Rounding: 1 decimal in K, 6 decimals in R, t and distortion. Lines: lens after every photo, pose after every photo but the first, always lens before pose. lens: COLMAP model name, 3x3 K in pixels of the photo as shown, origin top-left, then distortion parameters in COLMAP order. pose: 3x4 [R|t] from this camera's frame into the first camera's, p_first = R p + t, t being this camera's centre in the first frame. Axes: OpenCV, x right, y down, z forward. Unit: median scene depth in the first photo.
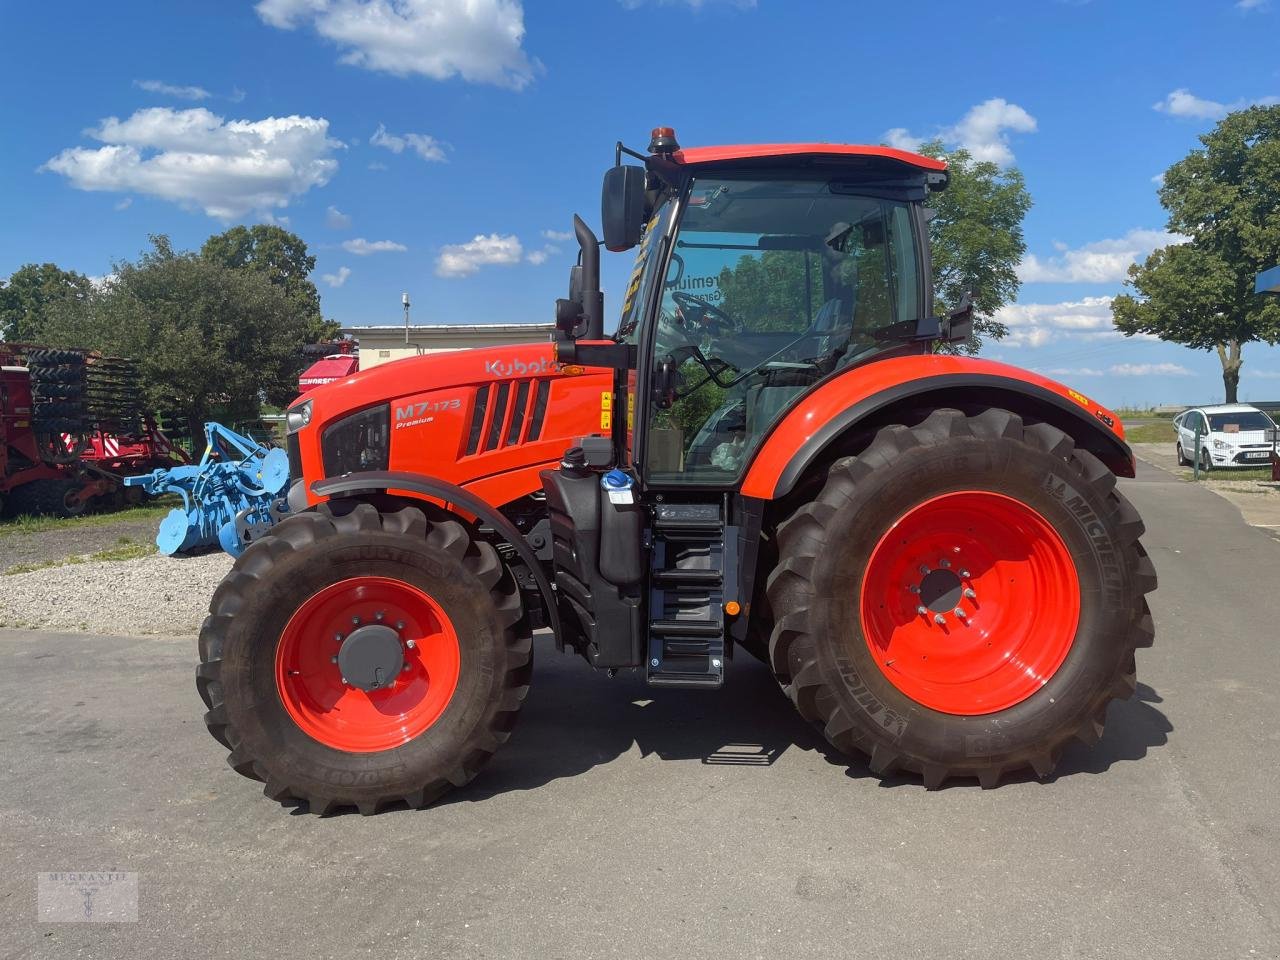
lens RADIAL K [[973.8, 0, 631.7], [0, 973.8, 465.5], [0, 0, 1]] dist [0.092009, -0.125591]
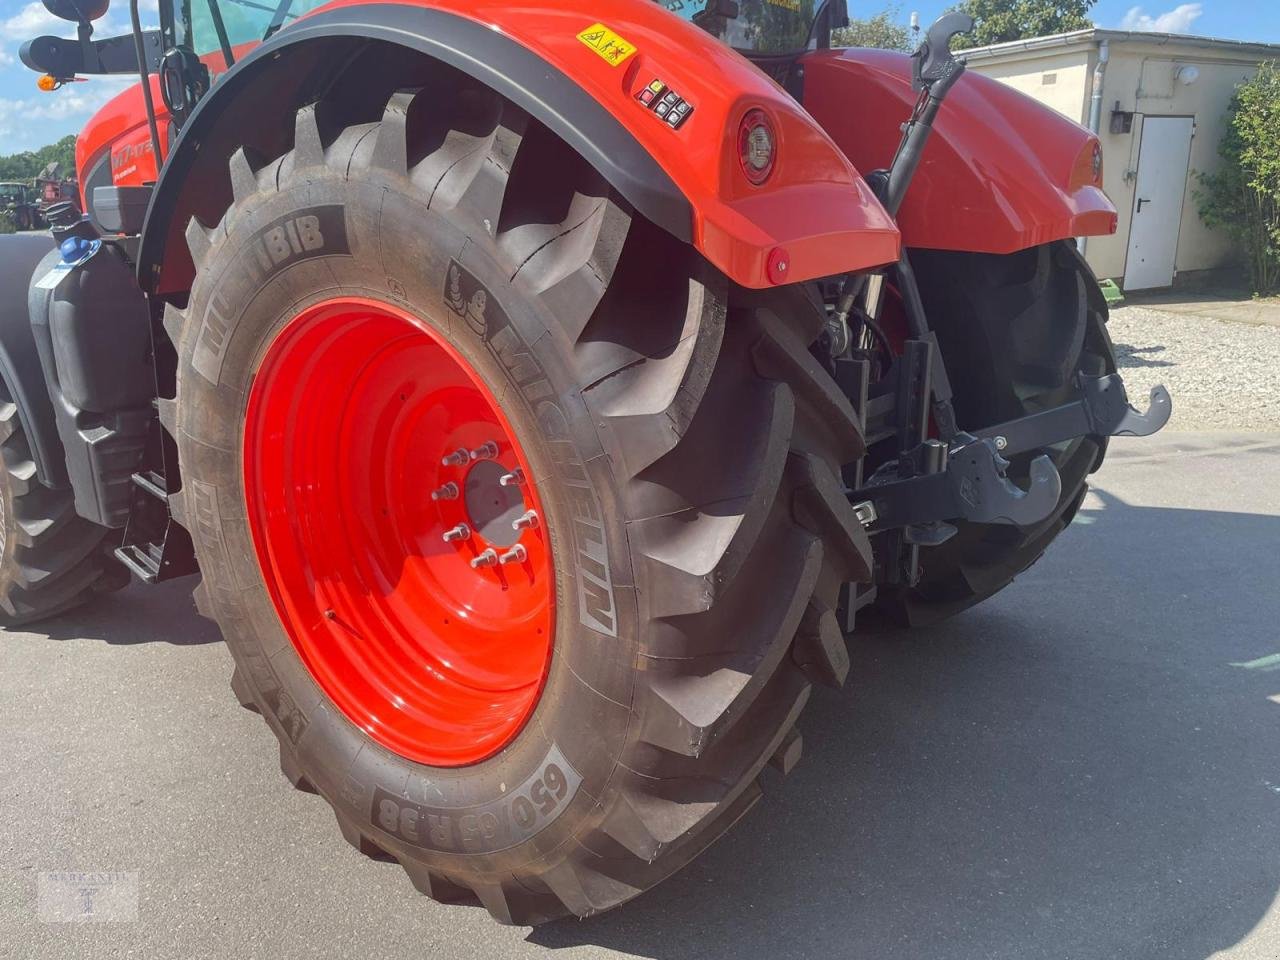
lens RADIAL K [[992.8, 0, 655.3], [0, 992.8, 486.7], [0, 0, 1]] dist [0.094979, -0.134445]
pose [[0.723655, 0.178836, -0.666590, 0.669726], [-0.015472, 0.969806, 0.243387, -0.002975], [0.689989, -0.165815, 0.704571, 0.671500]]
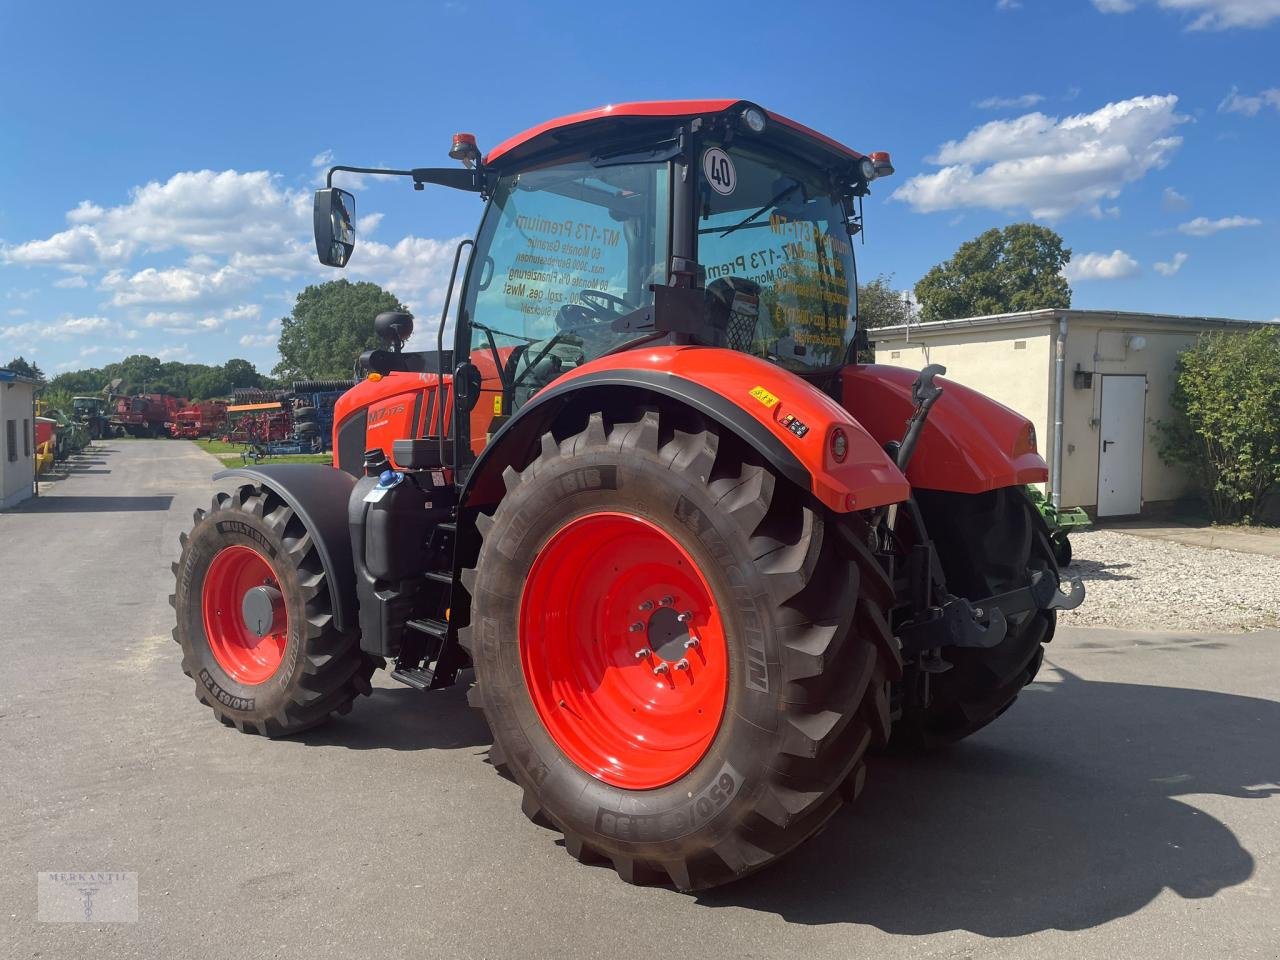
lens RADIAL K [[973.8, 0, 631.7], [0, 973.8, 465.5], [0, 0, 1]] dist [0.092009, -0.125591]
pose [[0.700263, 0.035096, -0.713022, 0.825883], [-0.035571, 0.999266, 0.014250, -0.022278], [0.712998, 0.015384, 0.700997, 0.386284]]
